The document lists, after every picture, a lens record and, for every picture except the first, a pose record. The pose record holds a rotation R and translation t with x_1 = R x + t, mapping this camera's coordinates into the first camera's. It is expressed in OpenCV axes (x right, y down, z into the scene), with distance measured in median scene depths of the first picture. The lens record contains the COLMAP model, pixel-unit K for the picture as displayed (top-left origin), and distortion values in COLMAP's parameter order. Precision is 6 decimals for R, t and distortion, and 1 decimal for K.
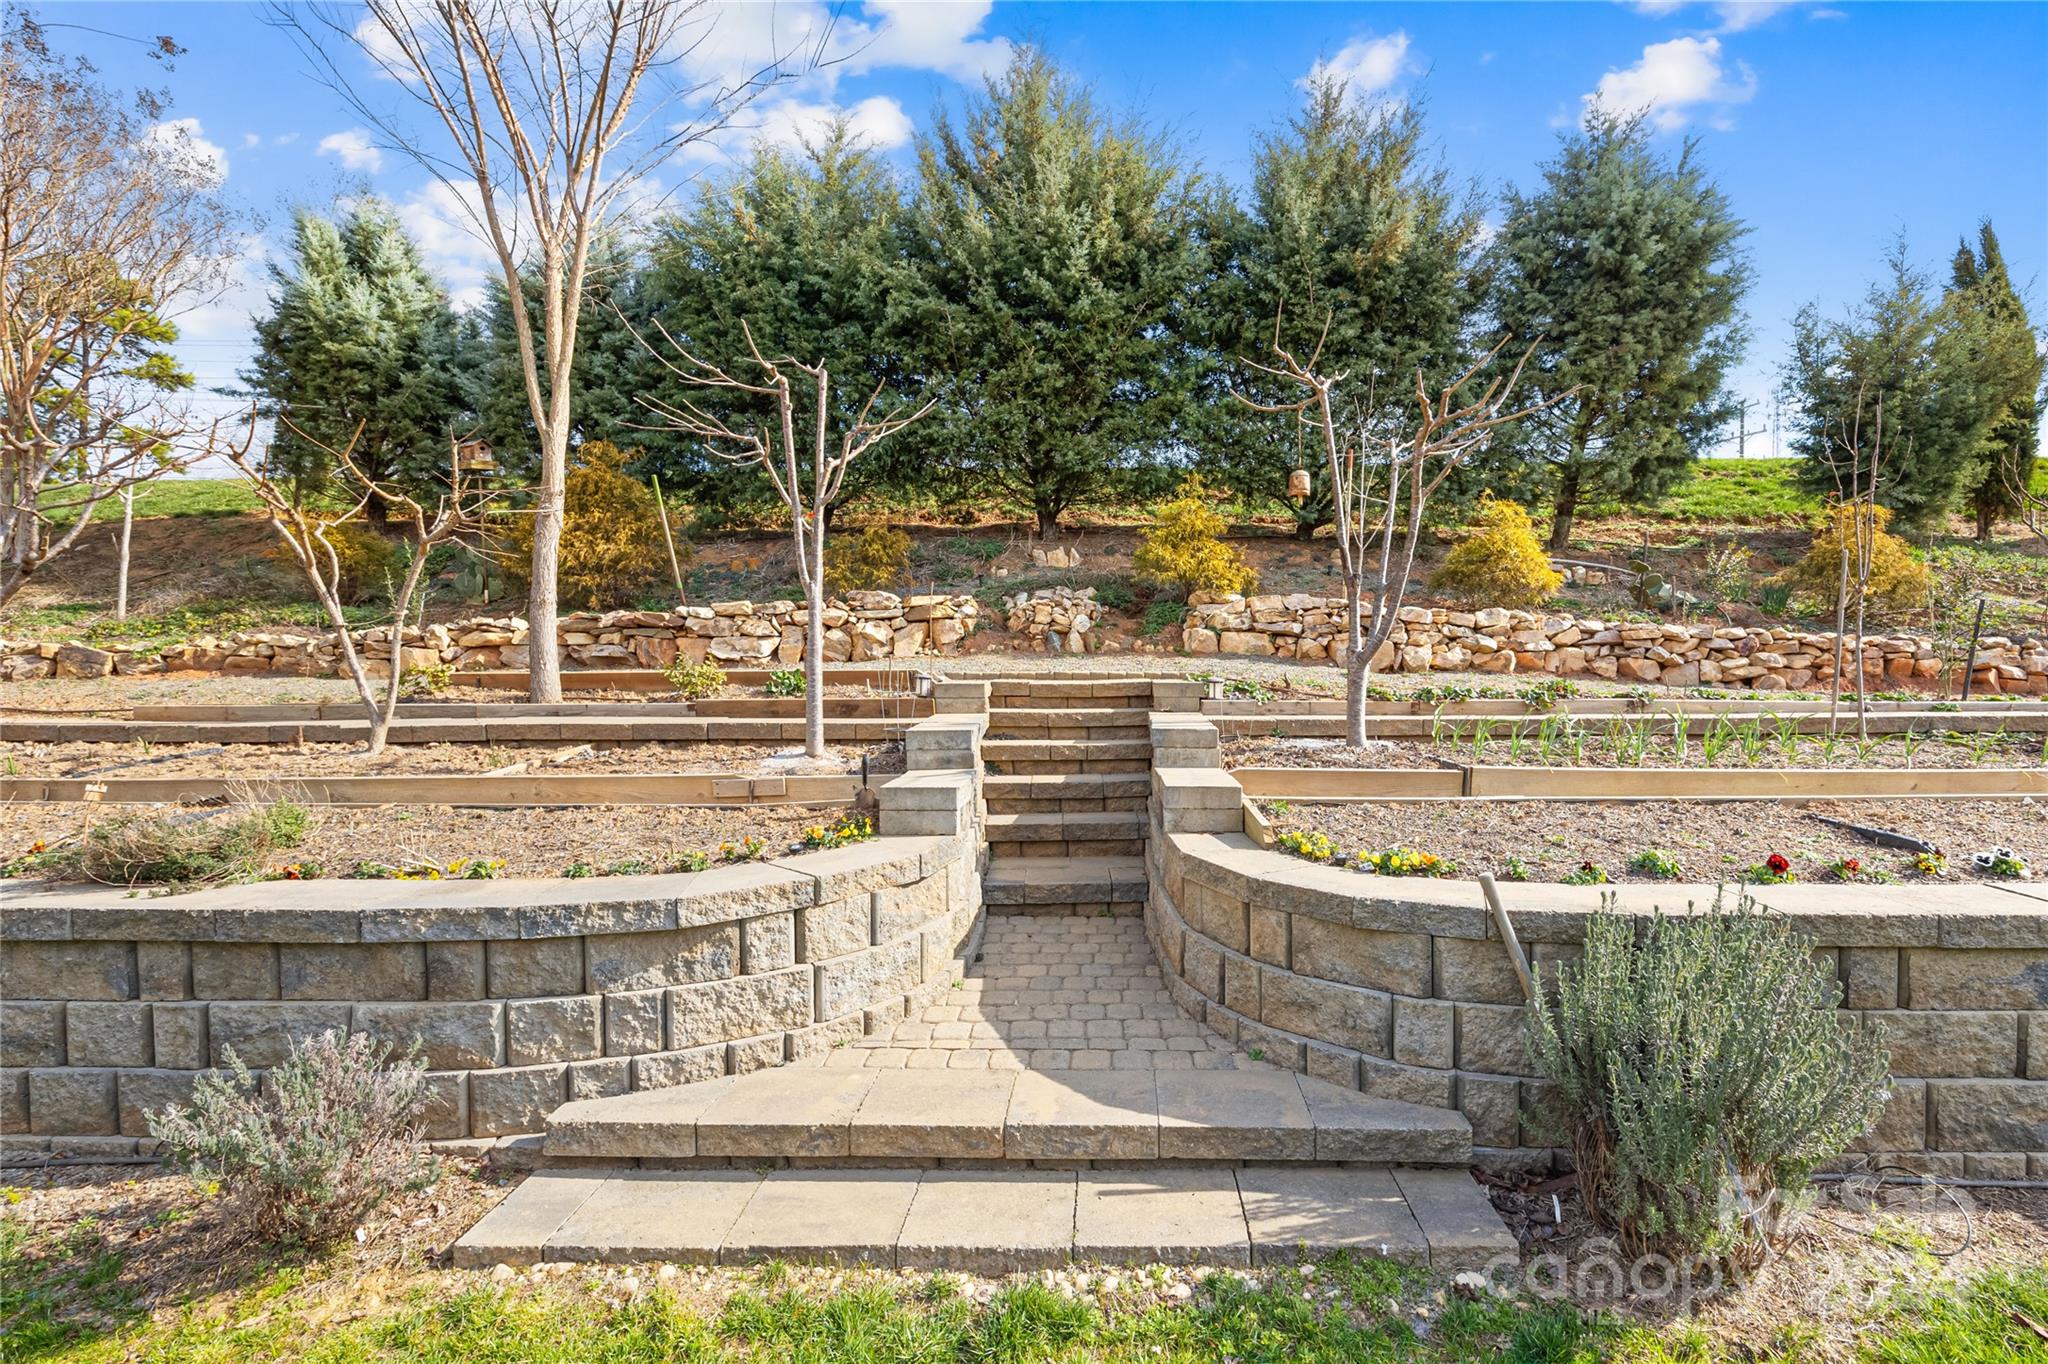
lens RADIAL K [[850.5, 0, 1124.0], [0, 850.5, 671.5], [0, 0, 1]] dist [0.000575, -0.000192]
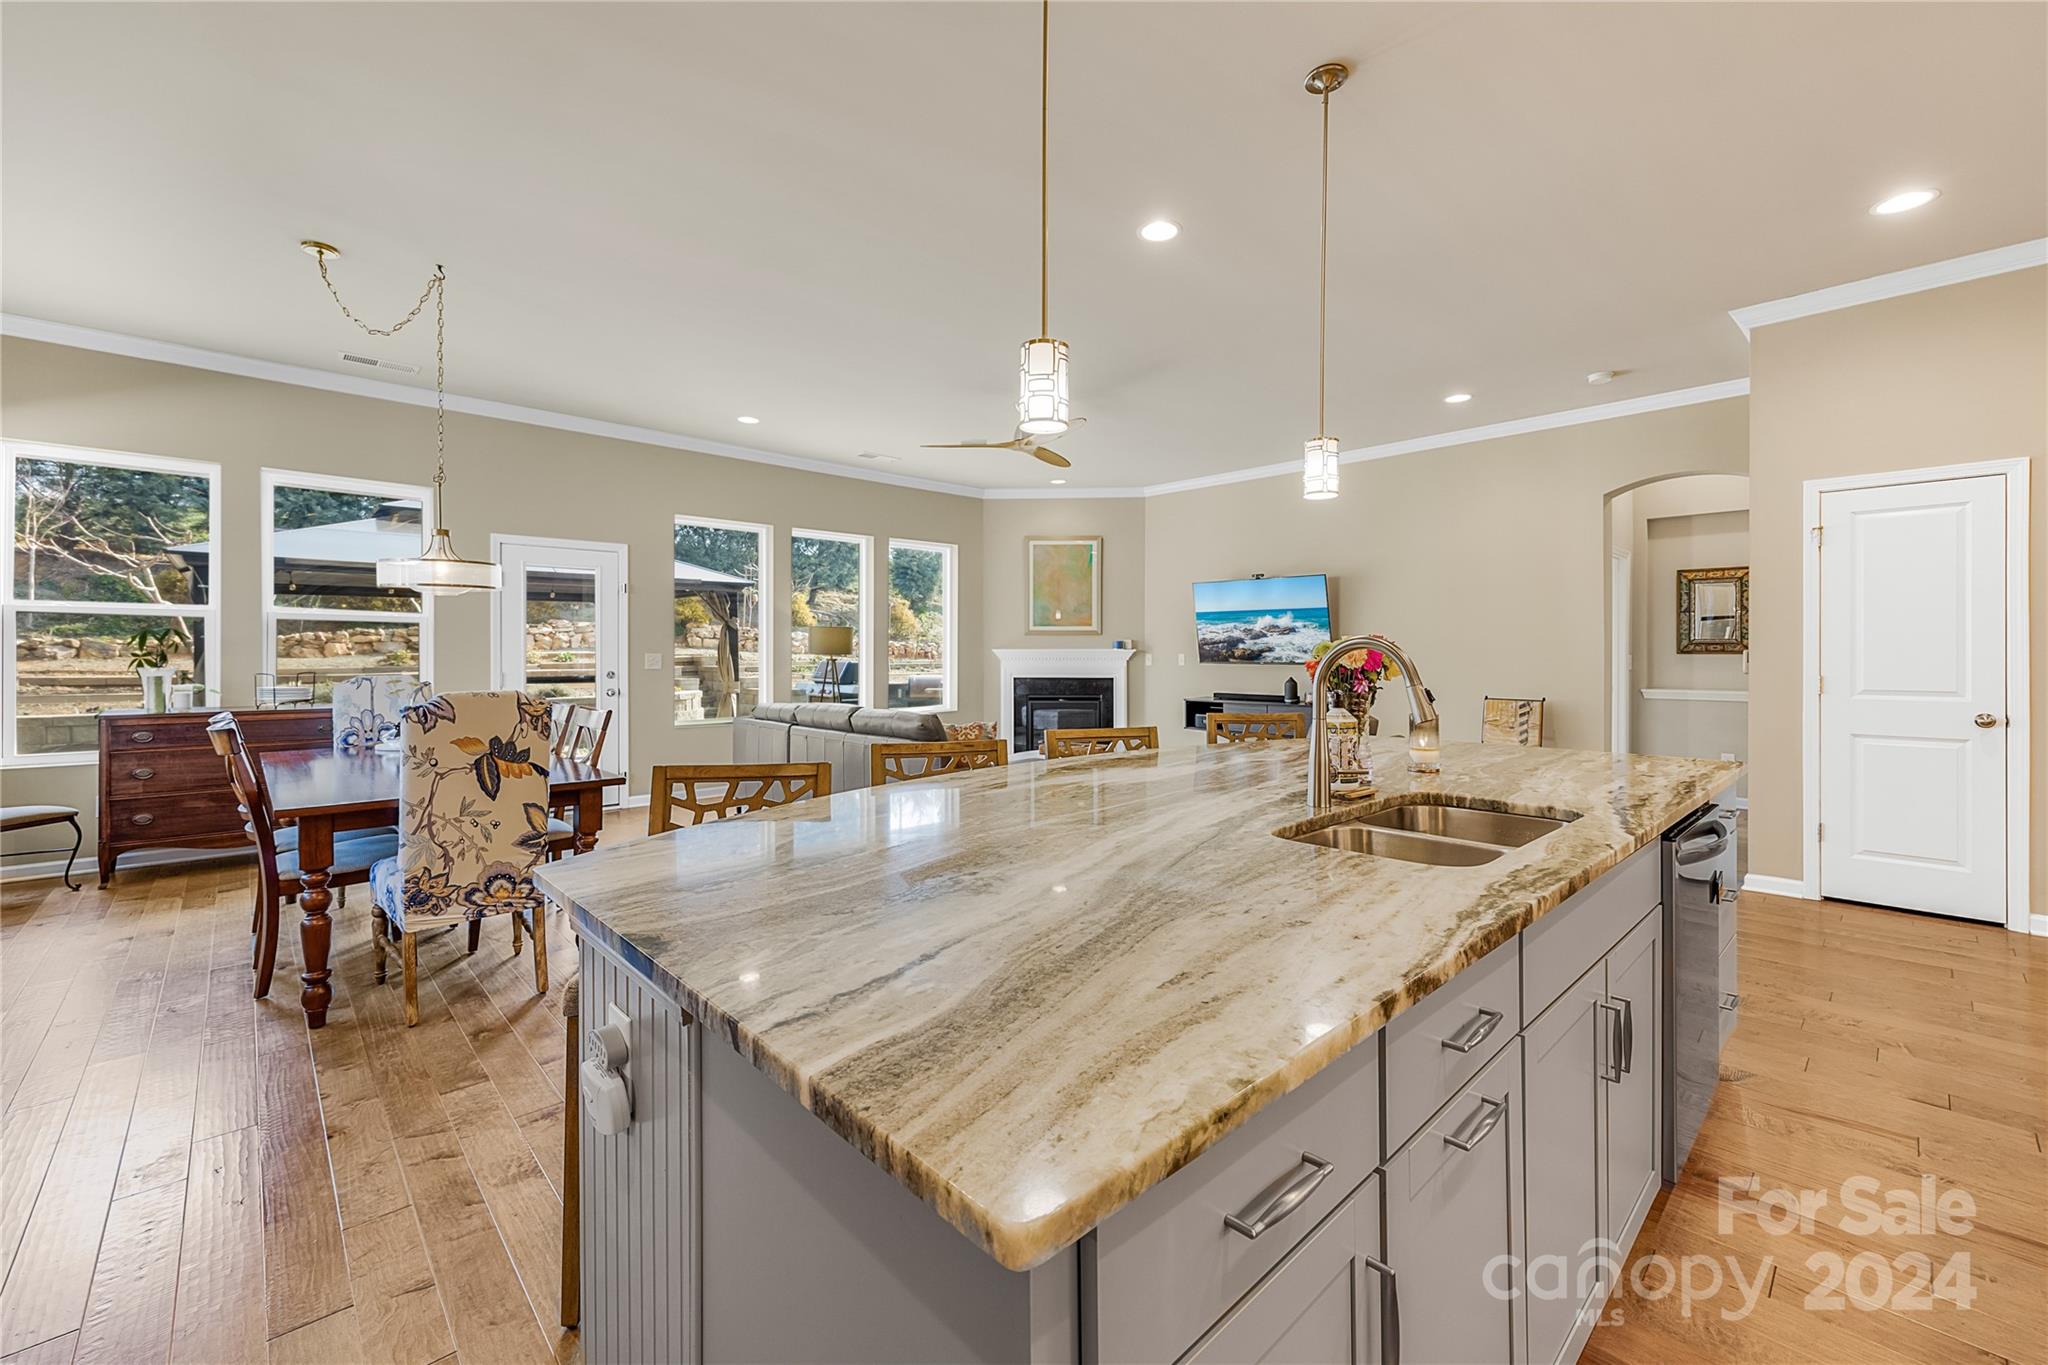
lens RADIAL K [[835.5, 0, 1029.9], [0, 835.5, 655.0], [0, 0, 1]] dist [0.002211, 0.000324]
pose [[0.723172, -0.003886, 0.690657, -0.996816], [0.010372, 0.999933, -0.005234, 0.030605], [-0.690590, 0.010948, 0.723163, -1.677862]]
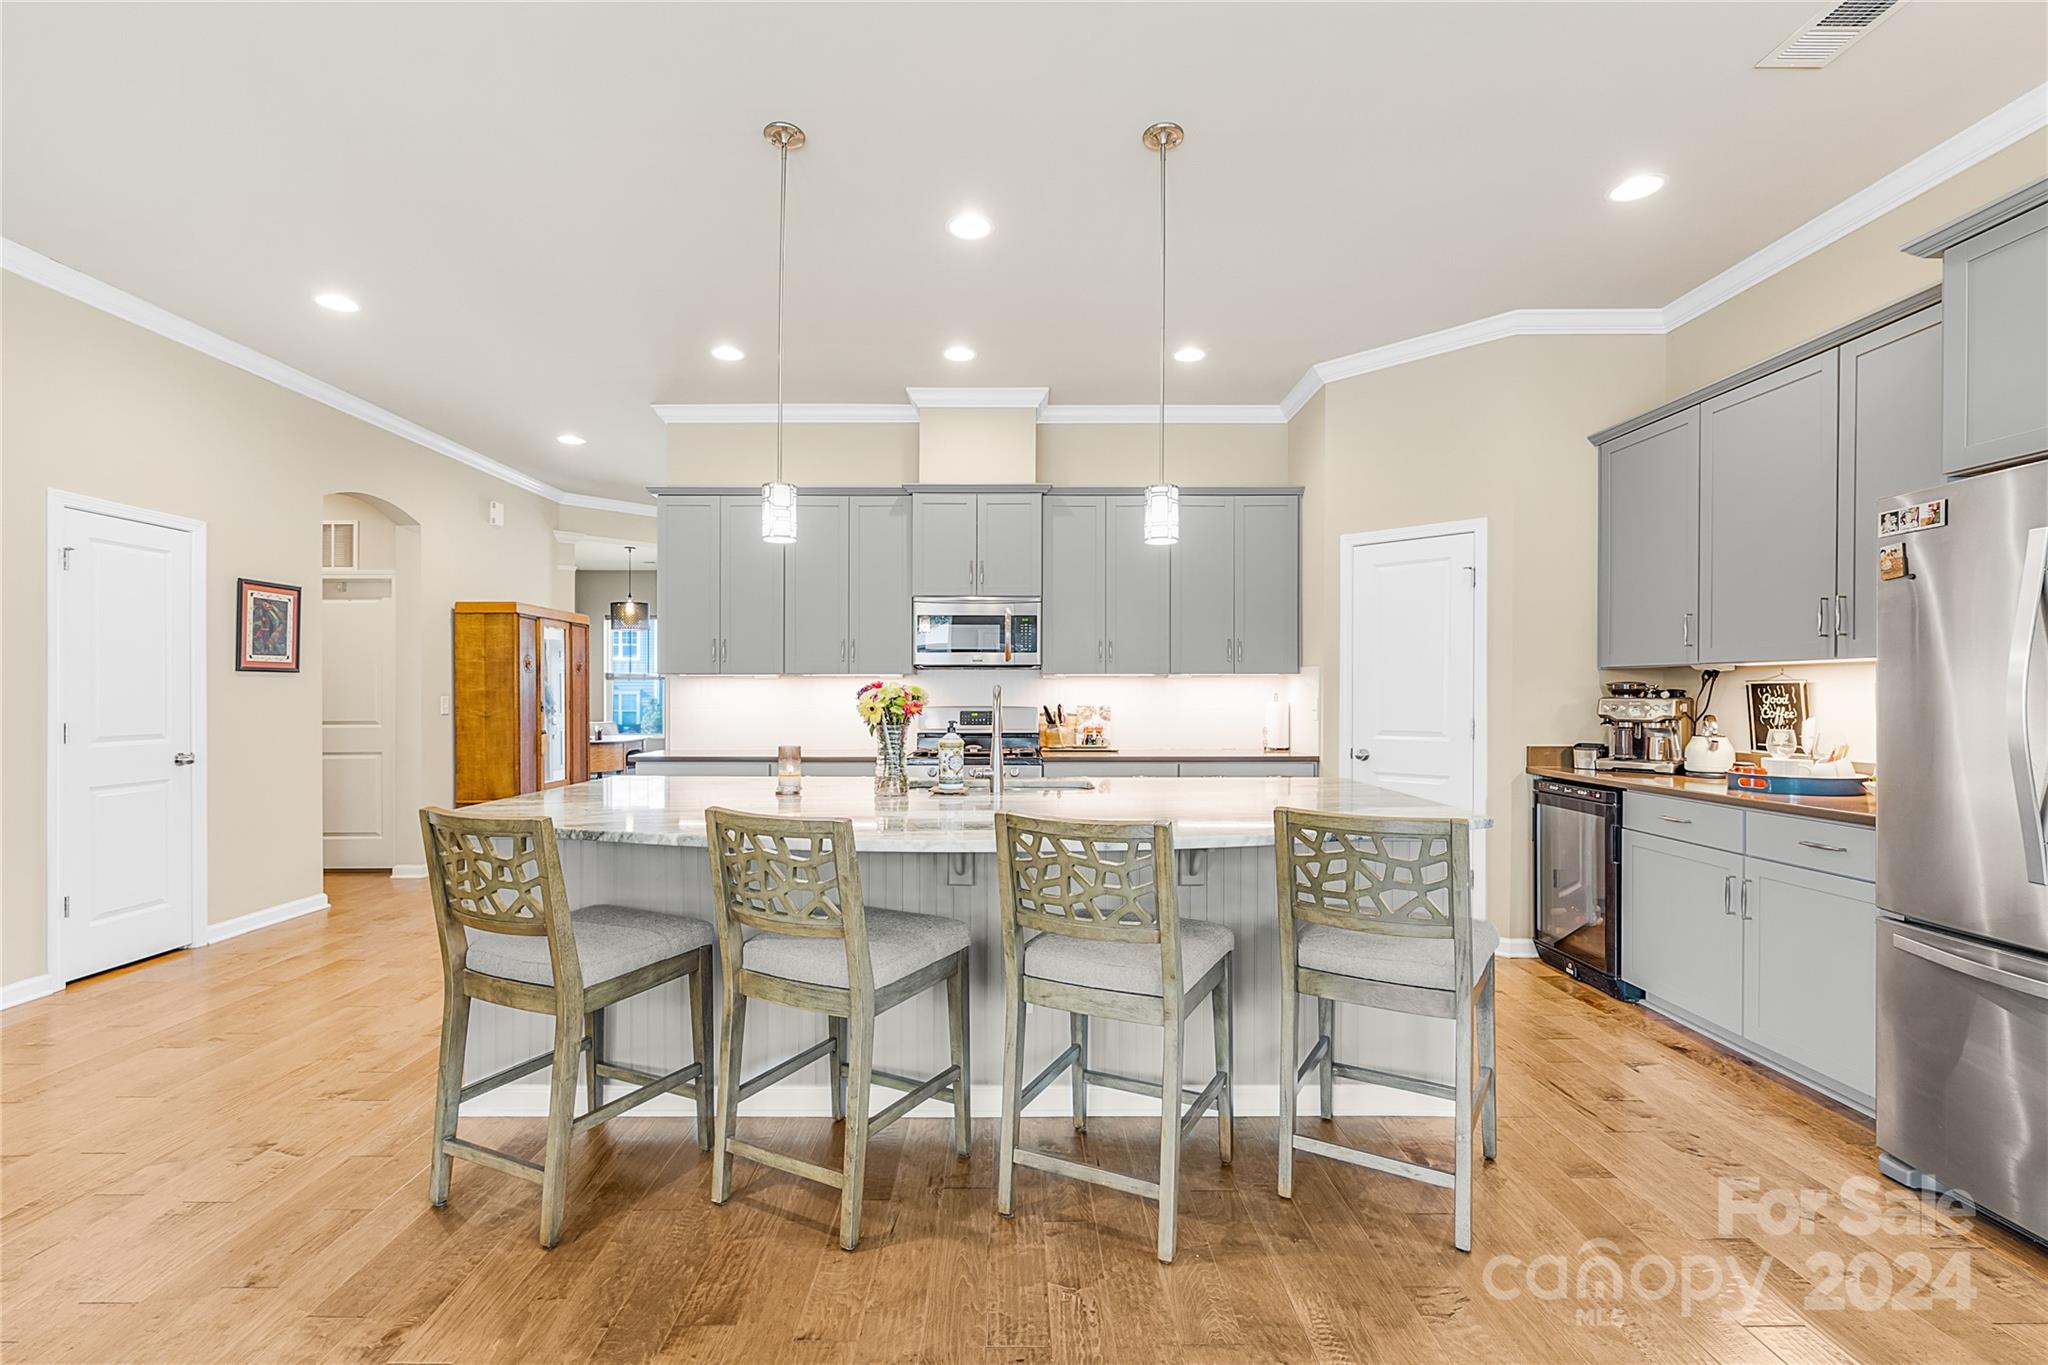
lens RADIAL K [[884.9, 0, 1017.0], [0, 884.9, 701.4], [0, 0, 1]] dist [-0.000339, -0.000051]
pose [[-0.999911, -0.001321, -0.013300, -0.734047], [-0.001559, 0.999839, 0.017867, 0.024797], [0.013275, 0.017886, -0.999752, -1.076287]]
